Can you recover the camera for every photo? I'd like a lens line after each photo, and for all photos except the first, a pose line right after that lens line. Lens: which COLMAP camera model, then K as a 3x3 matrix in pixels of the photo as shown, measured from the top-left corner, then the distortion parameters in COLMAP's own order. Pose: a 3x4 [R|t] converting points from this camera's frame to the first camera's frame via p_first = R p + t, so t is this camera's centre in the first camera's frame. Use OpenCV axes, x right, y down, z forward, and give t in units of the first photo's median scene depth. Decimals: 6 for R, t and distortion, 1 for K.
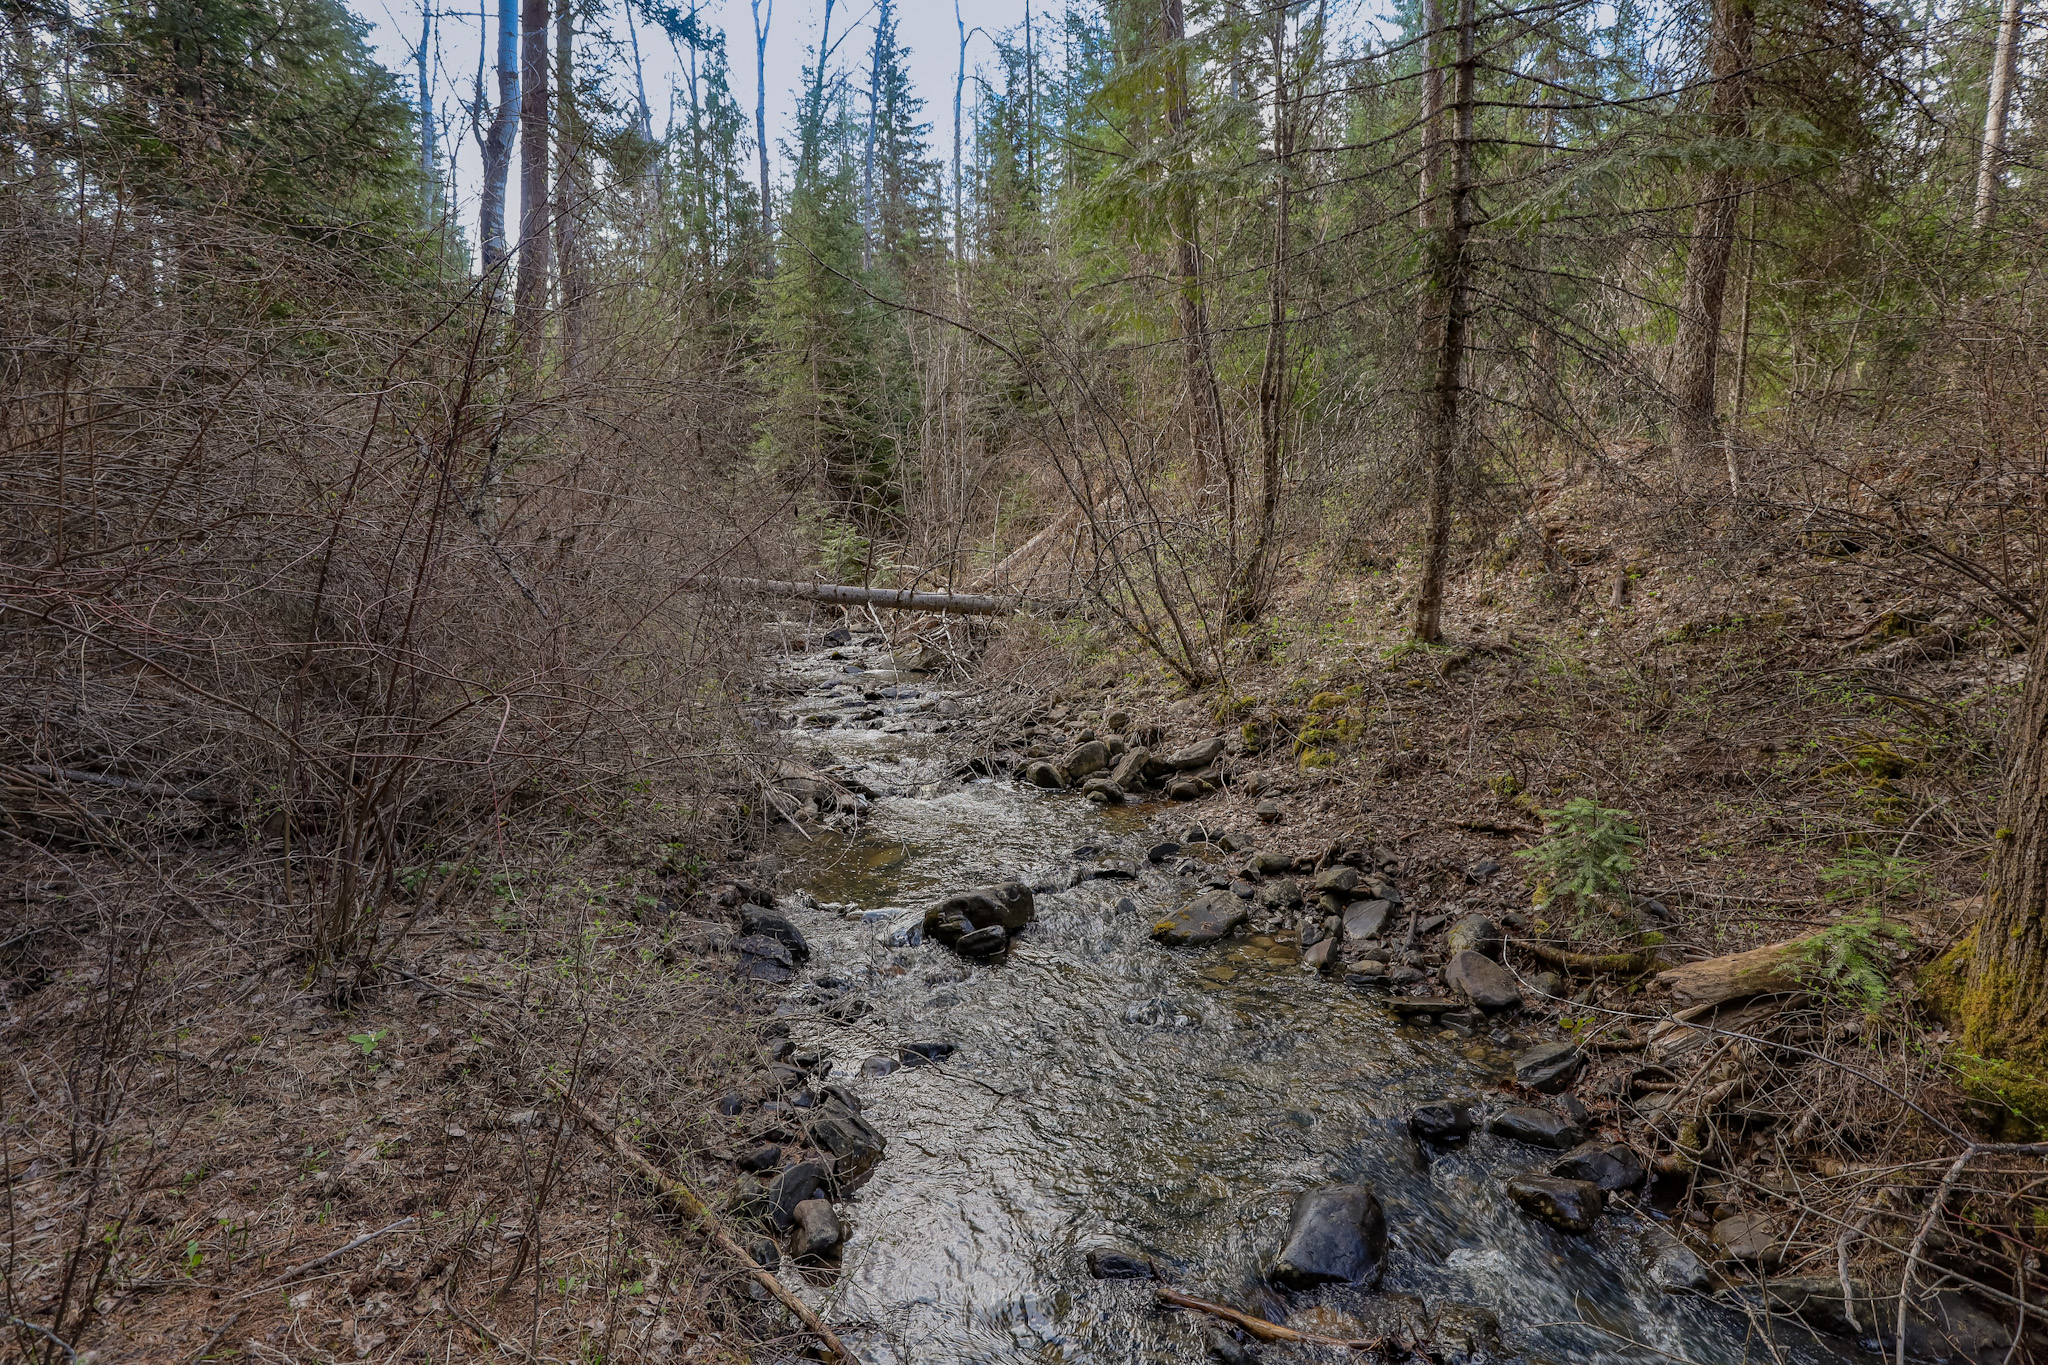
lens RADIAL K [[942.8, 0, 1020.4], [0, 942.8, 690.8], [0, 0, 1]] dist [-0.037330, 0.008506]
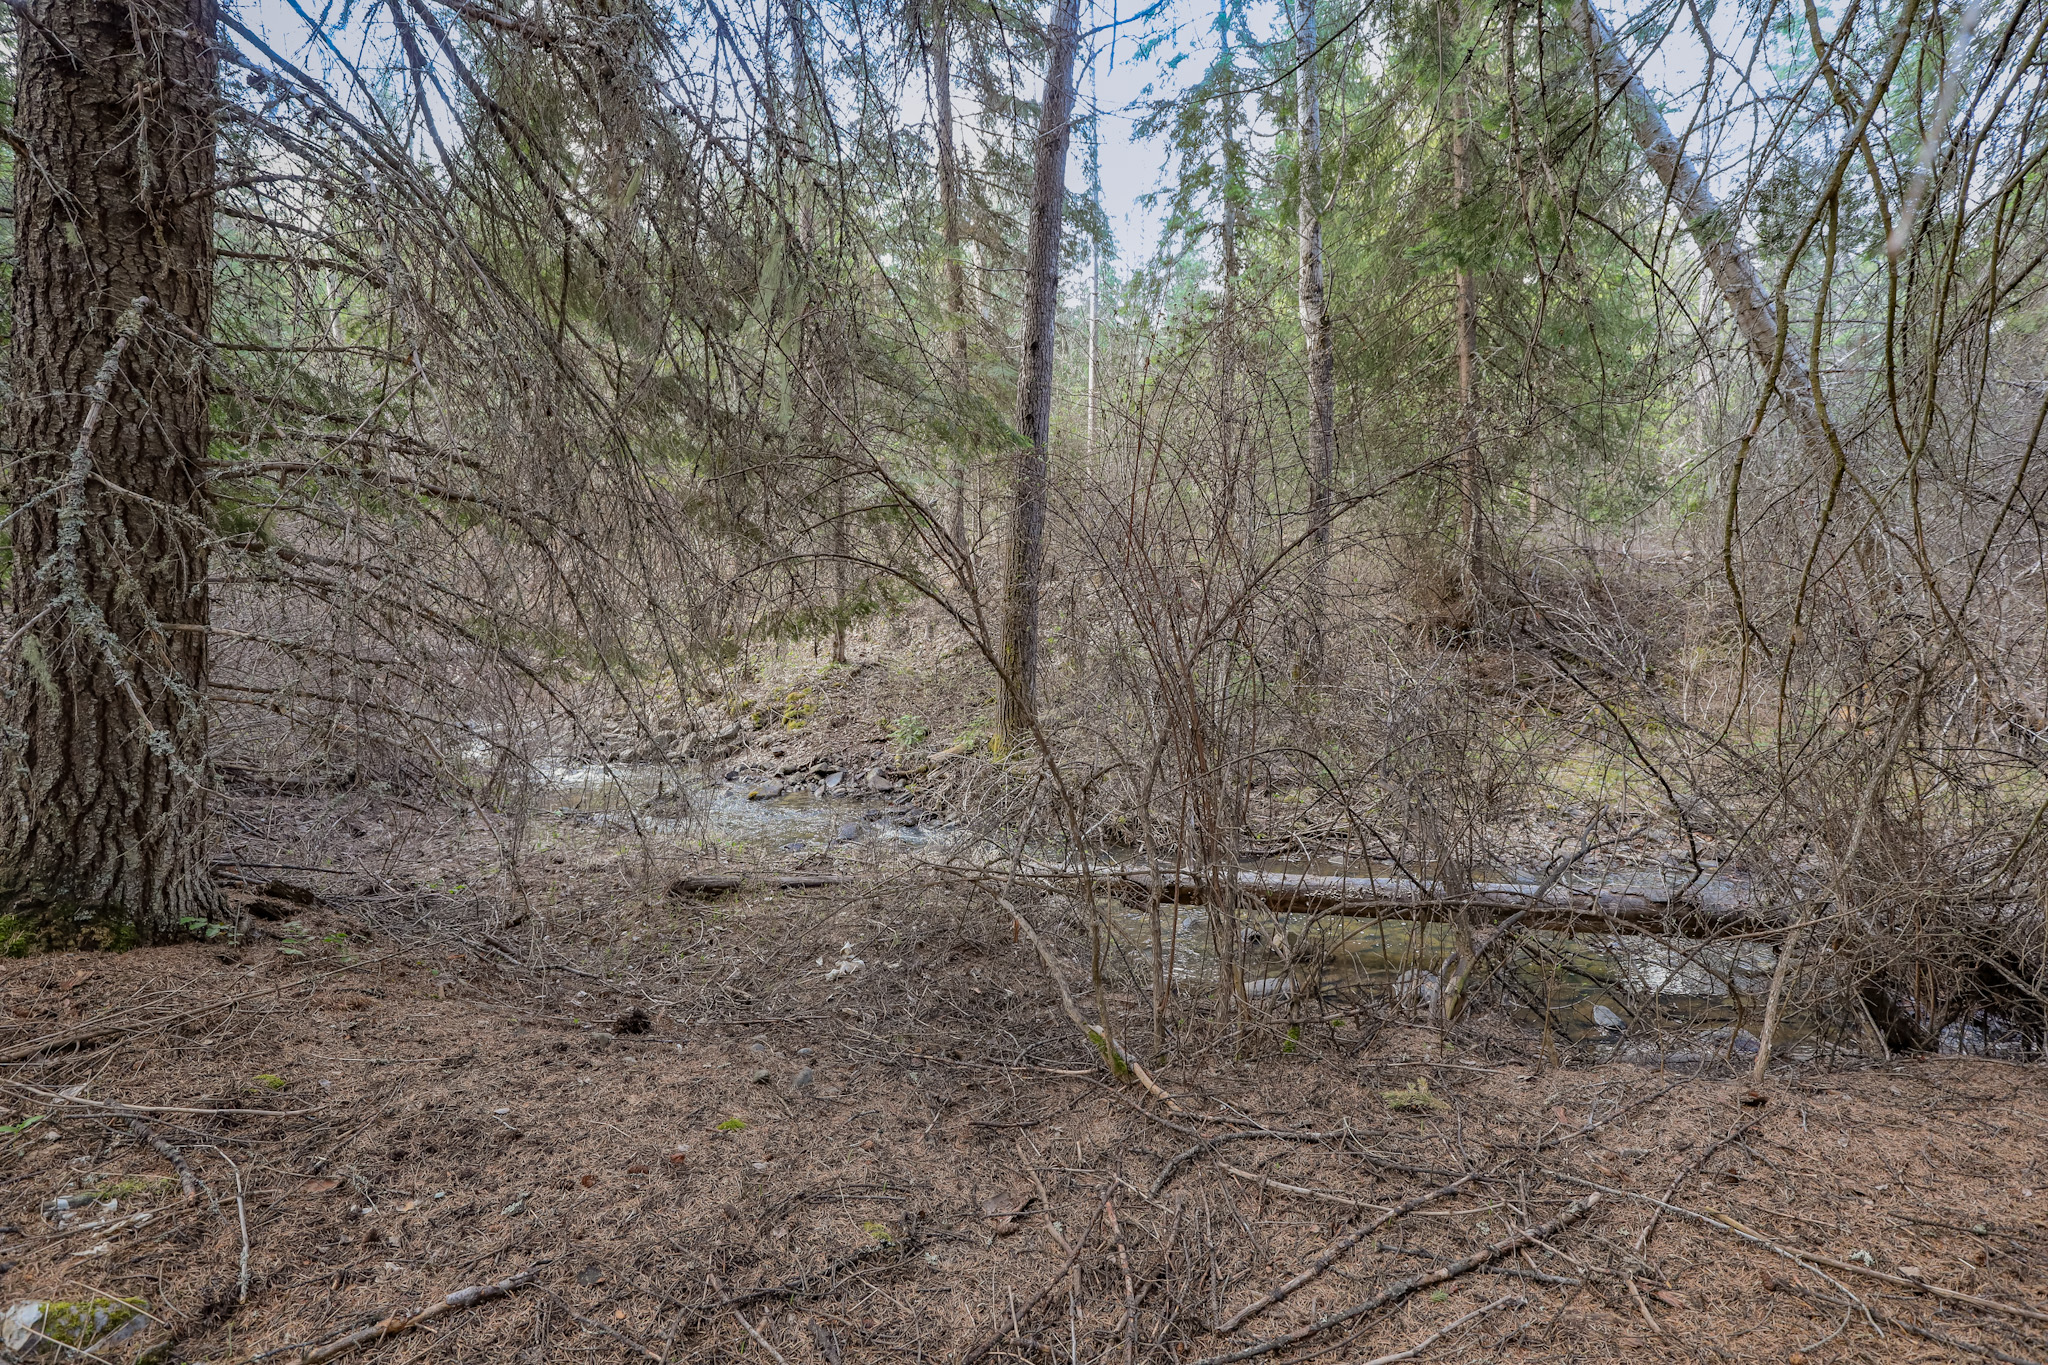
lens RADIAL K [[942.8, 0, 1020.4], [0, 942.8, 690.8], [0, 0, 1]] dist [-0.037330, 0.008506]
pose [[0.806889, -0.073697, 0.586087, -0.476609], [0.092022, 0.995756, -0.001479, 0.048602], [-0.583491, 0.055126, 0.810247, -0.921814]]
